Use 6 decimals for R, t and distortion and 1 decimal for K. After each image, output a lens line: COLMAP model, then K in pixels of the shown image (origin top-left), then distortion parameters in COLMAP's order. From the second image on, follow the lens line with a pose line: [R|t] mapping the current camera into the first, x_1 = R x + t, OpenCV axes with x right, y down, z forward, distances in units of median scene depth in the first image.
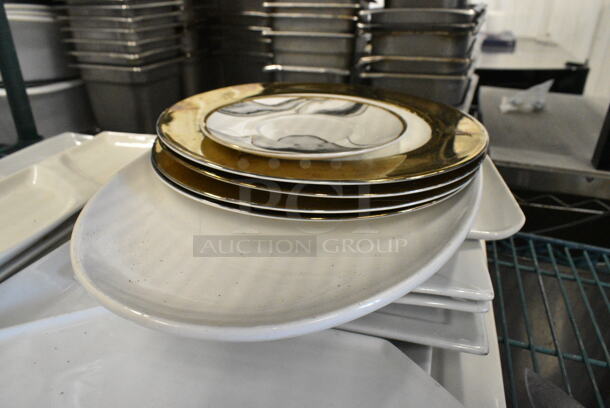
lens RADIAL K [[468.2, 0, 300.7], [0, 468.2, 205.3], [0, 0, 1]] dist [-0.000331, -0.002156]
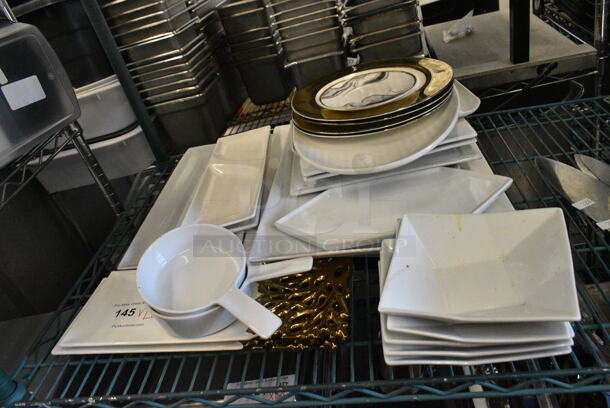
lens RADIAL K [[468.2, 0, 300.7], [0, 468.2, 205.3], [0, 0, 1]] dist [-0.000331, -0.002156]
pose [[0.946072, -0.321965, 0.035862, -0.243812], [0.319237, 0.945387, 0.065811, 0.035450], [-0.055093, -0.050813, 0.997187, -0.514901]]
